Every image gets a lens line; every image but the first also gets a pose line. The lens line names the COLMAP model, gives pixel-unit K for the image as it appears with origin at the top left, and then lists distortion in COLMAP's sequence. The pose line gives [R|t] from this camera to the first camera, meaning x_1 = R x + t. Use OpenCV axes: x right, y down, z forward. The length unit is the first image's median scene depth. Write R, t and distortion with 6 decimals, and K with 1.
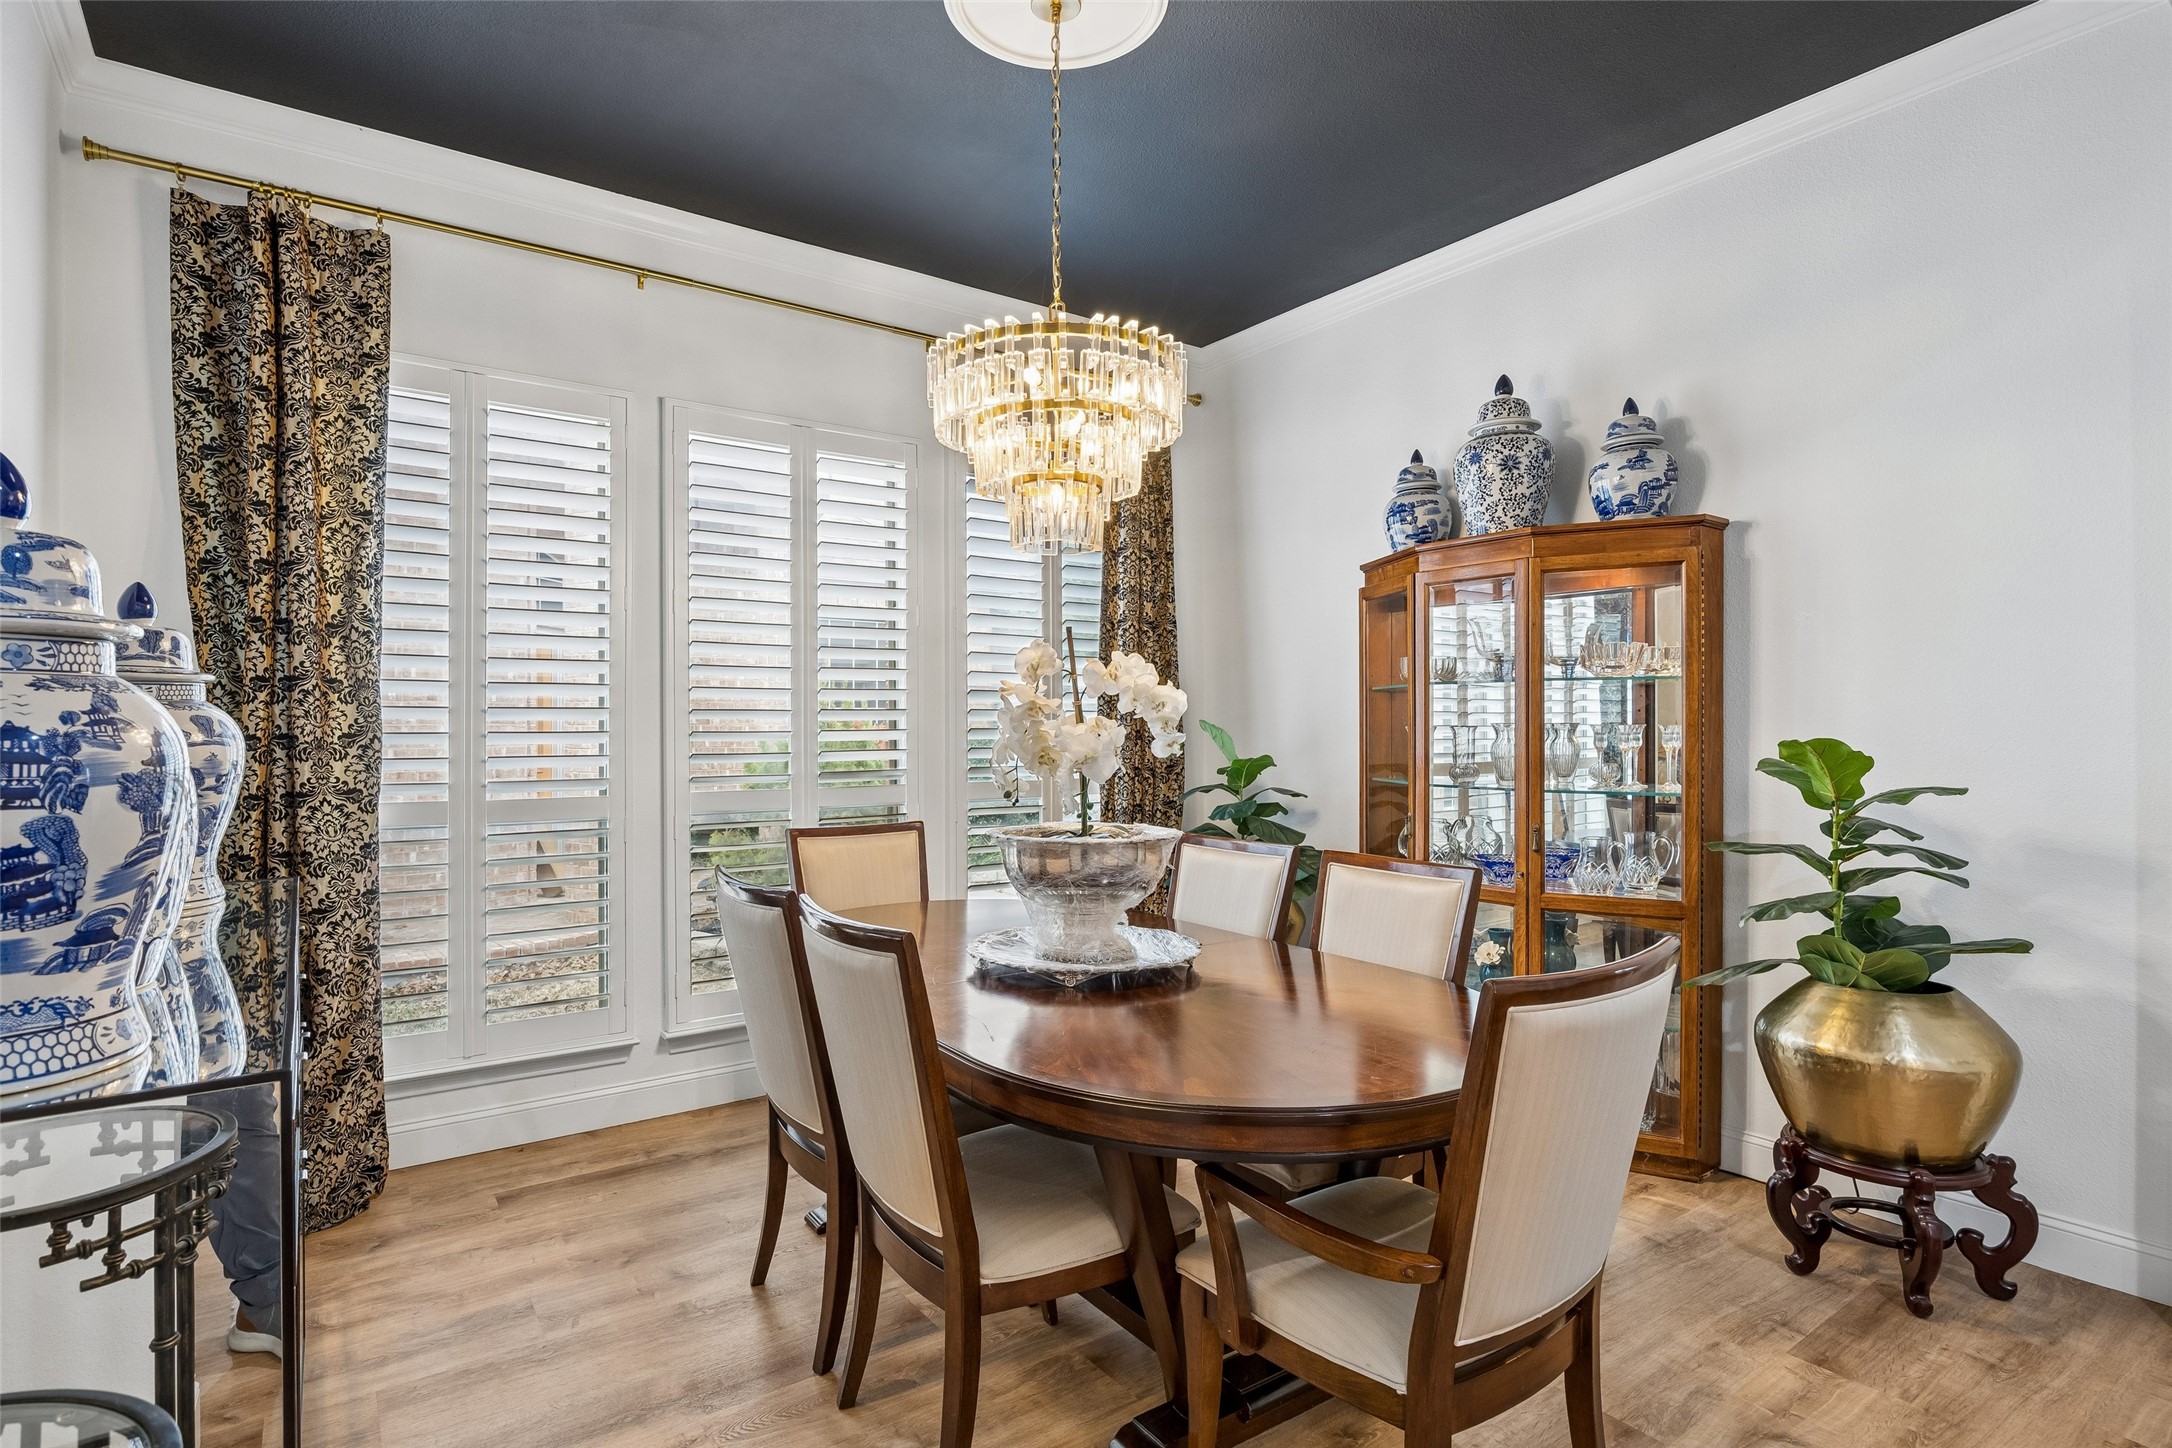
lens RADIAL K [[1083.4, 0, 1086.0], [0, 1083.4, 724.0], [0, 0, 1]] dist [-0.005261, -0.000163]
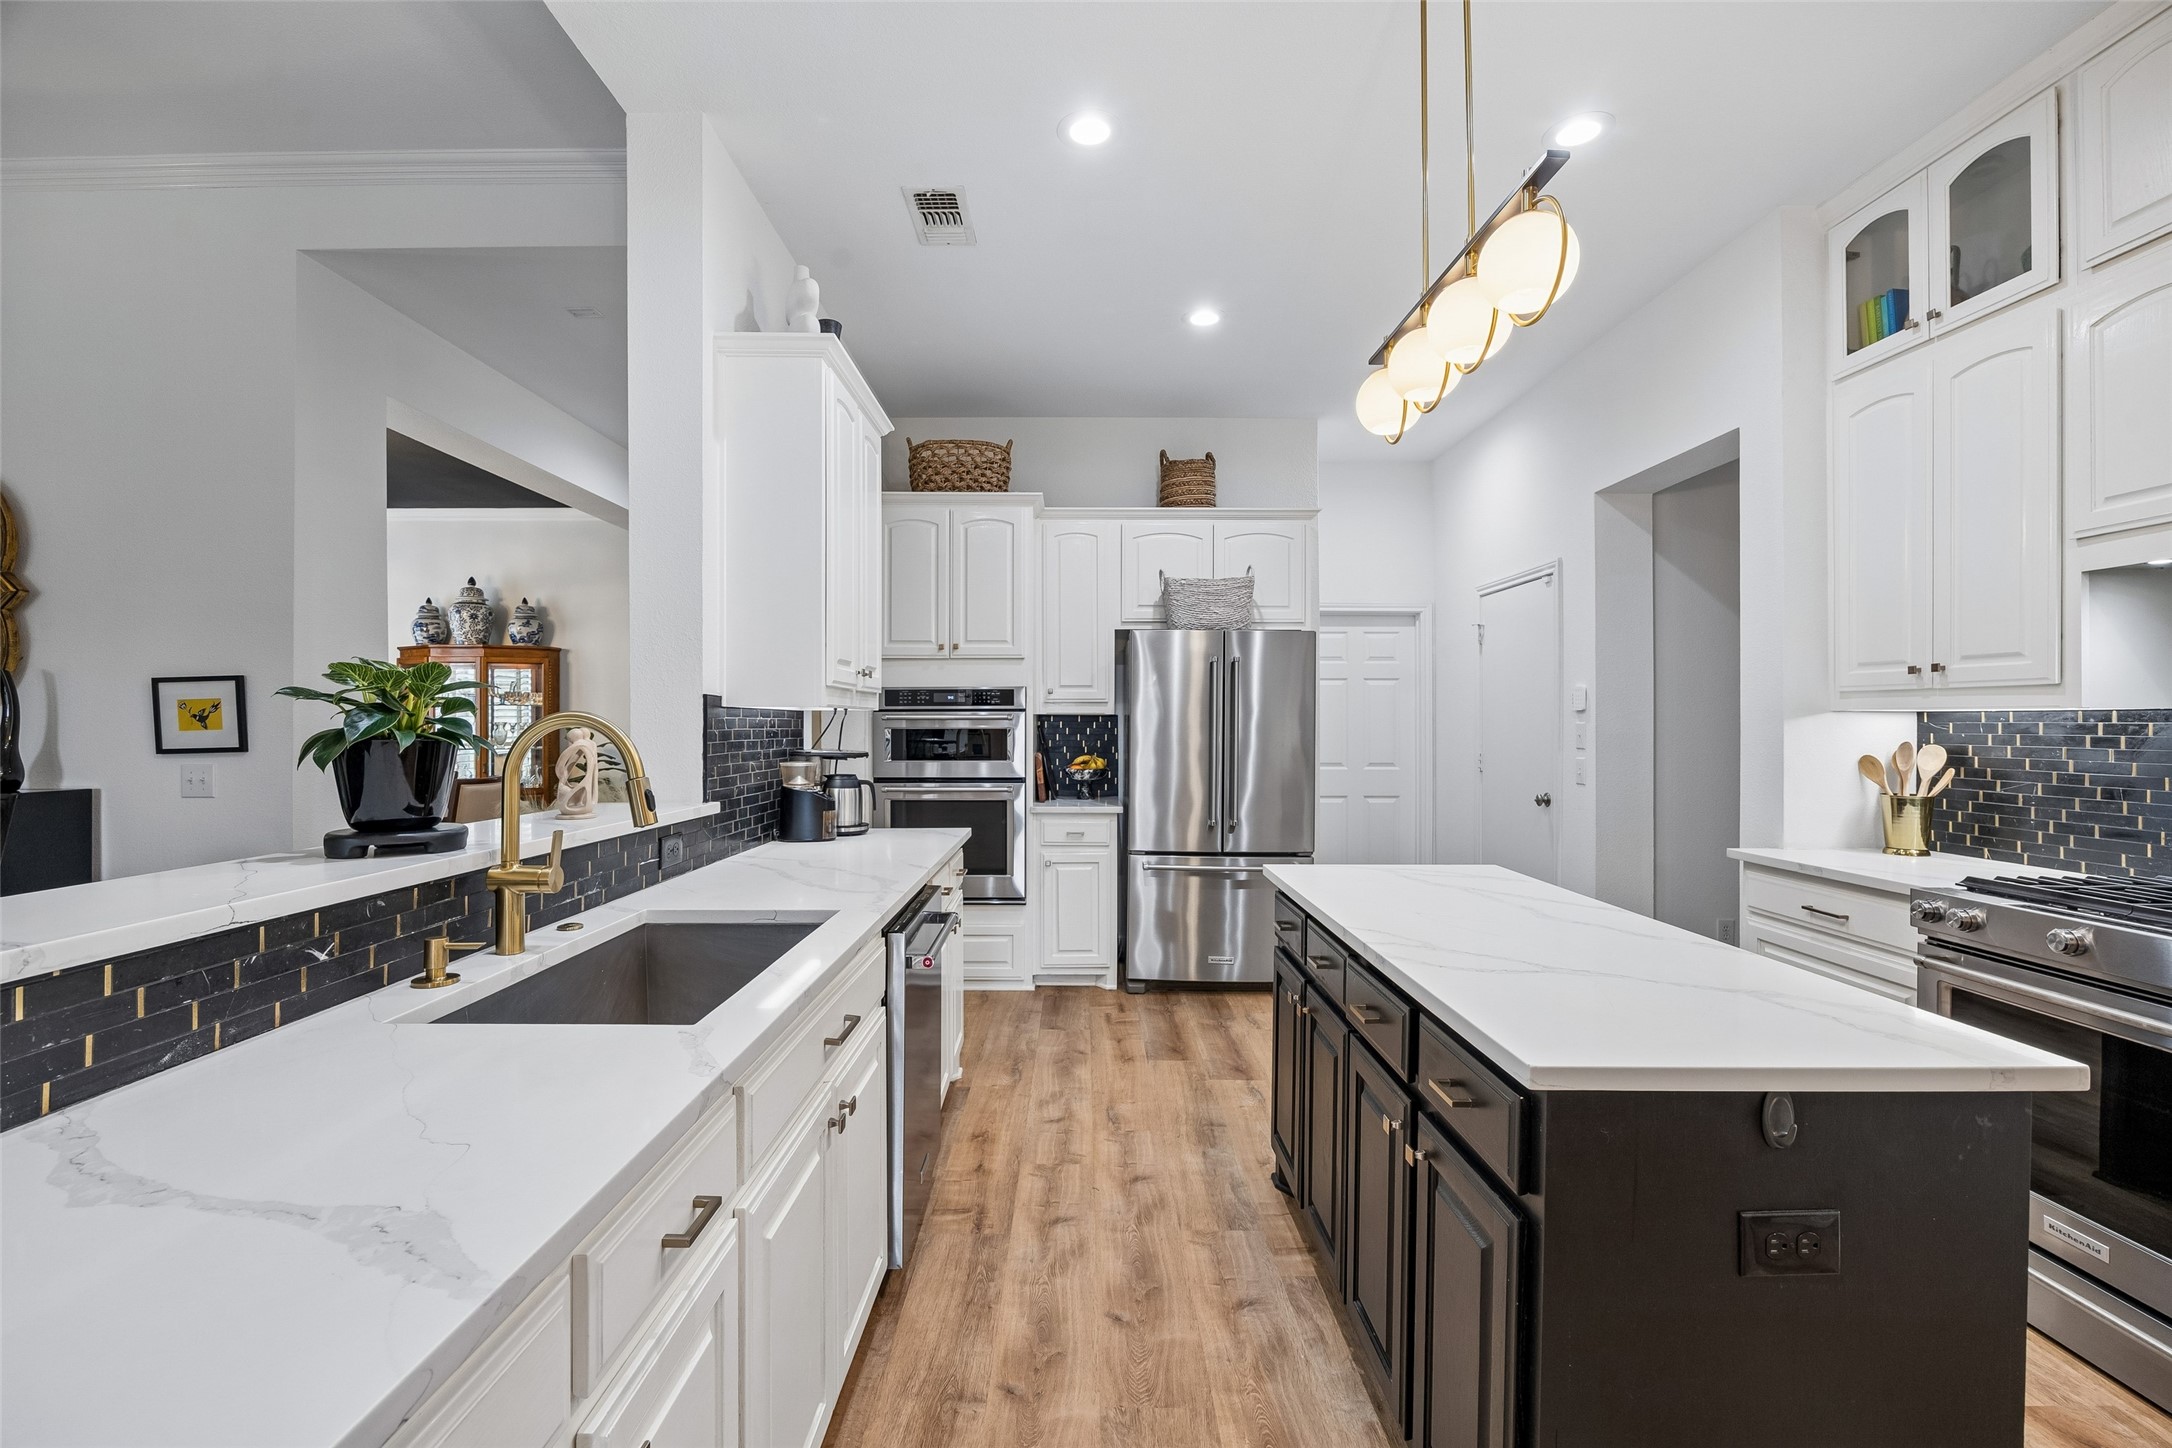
lens RADIAL K [[910.6, 0, 1031.9], [0, 910.6, 719.9], [0, 0, 1]] dist [-0.000249, -0.000011]
pose [[0.621913, 0.003763, 0.783078, -0.421653], [-0.003187, 0.999992, -0.002274, -0.007320], [-0.783080, -0.001082, 0.621920, -1.231013]]
